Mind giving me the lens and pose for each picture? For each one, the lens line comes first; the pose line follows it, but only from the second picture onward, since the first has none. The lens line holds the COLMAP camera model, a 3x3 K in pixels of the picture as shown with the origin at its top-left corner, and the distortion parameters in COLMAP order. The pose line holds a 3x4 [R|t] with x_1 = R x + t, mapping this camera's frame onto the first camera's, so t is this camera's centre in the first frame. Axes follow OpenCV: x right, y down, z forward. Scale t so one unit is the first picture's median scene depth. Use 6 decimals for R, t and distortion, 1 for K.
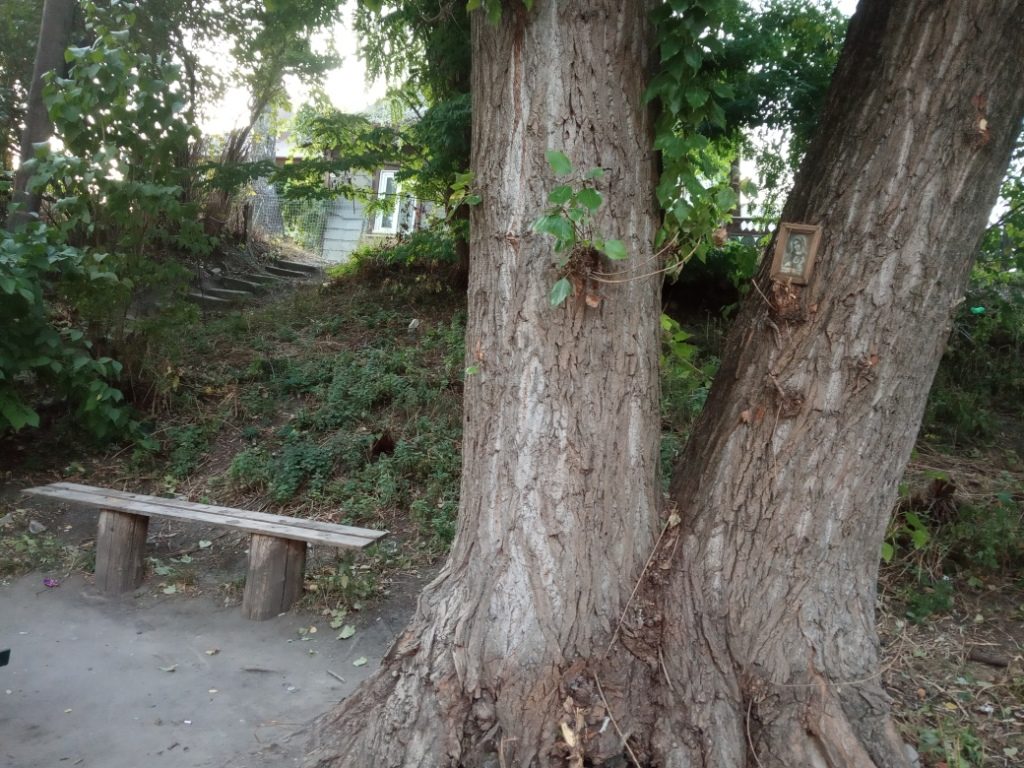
lens RADIAL K [[735.8, 0, 512.0], [0, 735.8, 384.0], [0, 0, 1]] dist [0.001312, -0.000128]
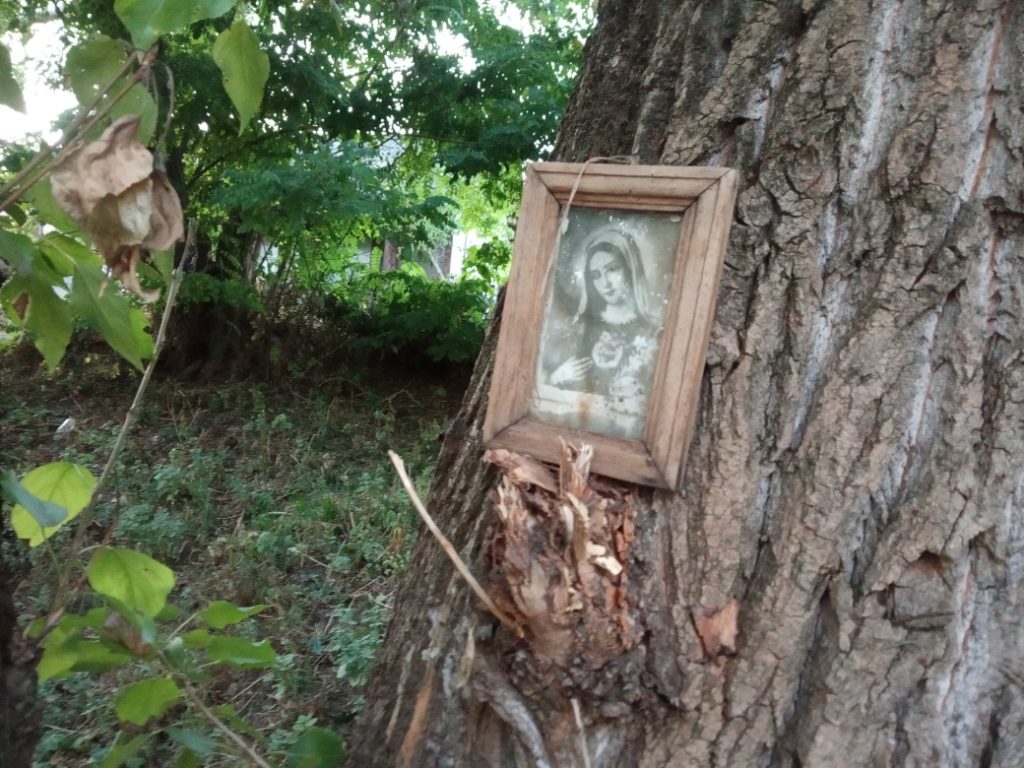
lens RADIAL K [[735.8, 0, 512.0], [0, 735.8, 384.0], [0, 0, 1]] dist [0.001312, -0.000128]
pose [[0.965438, -0.020414, 0.259833, 0.315861], [0.045218, 0.994929, -0.089843, -0.145726], [-0.256681, 0.098487, 0.961465, 0.832759]]
